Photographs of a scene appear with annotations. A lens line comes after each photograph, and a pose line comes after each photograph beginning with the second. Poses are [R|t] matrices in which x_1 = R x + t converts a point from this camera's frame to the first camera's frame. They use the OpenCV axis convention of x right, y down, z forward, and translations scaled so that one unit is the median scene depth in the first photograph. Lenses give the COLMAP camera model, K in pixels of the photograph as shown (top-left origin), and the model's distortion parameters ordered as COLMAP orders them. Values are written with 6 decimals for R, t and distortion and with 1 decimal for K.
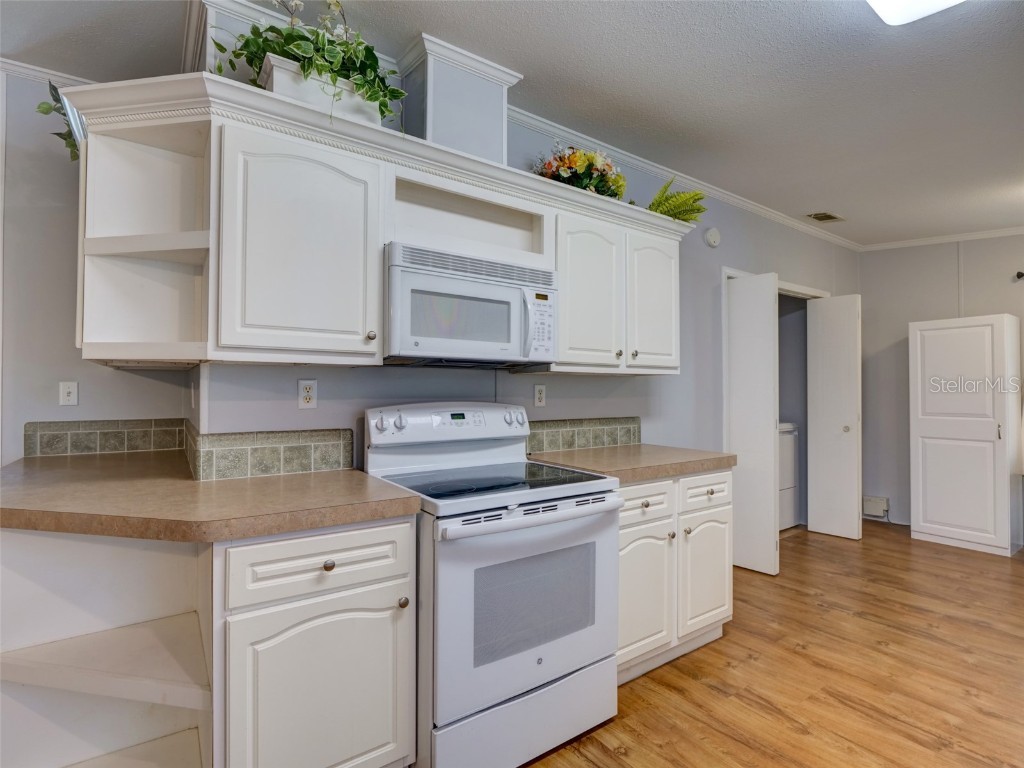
lens RADIAL K [[501.3, 0, 509.0], [0, 501.3, 383.3], [0, 0, 1]] dist [-0.015302, 0.000729]
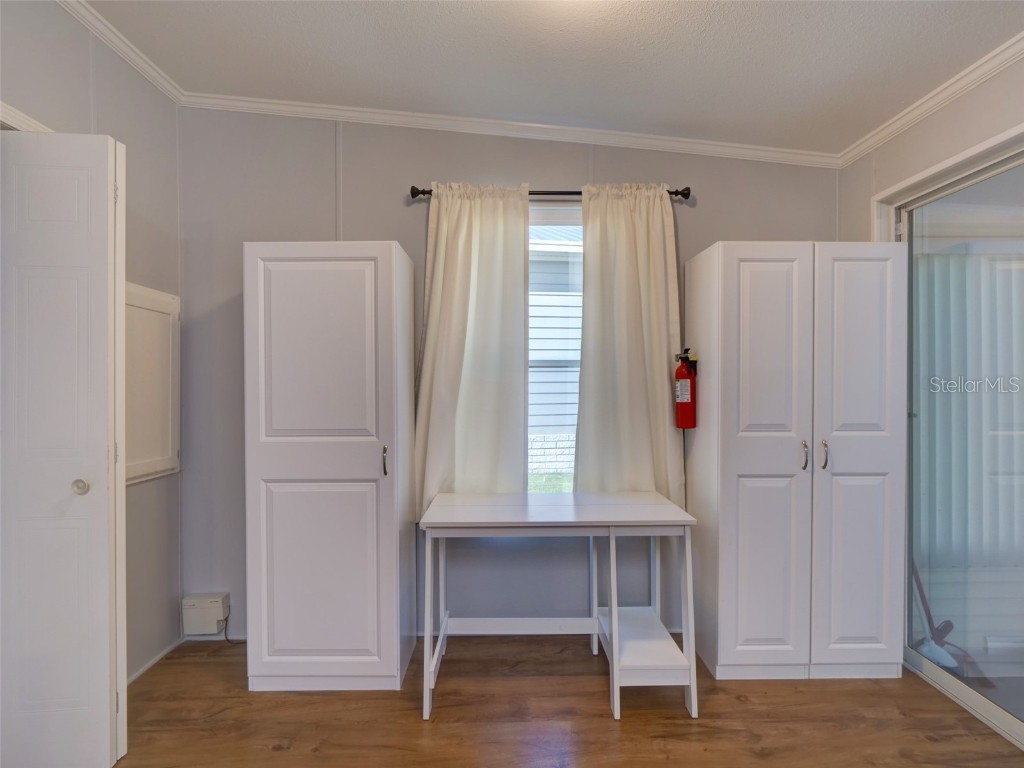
lens RADIAL K [[540.4, 0, 511.5], [0, 540.4, 385.3], [0, 0, 1]] dist [-0.002401, 0.000886]
pose [[0.556422, -0.004398, 0.830888, 0.849250], [-0.006977, 0.999926, 0.009966, 0.013473], [-0.830871, -0.011342, 0.556350, 0.817583]]
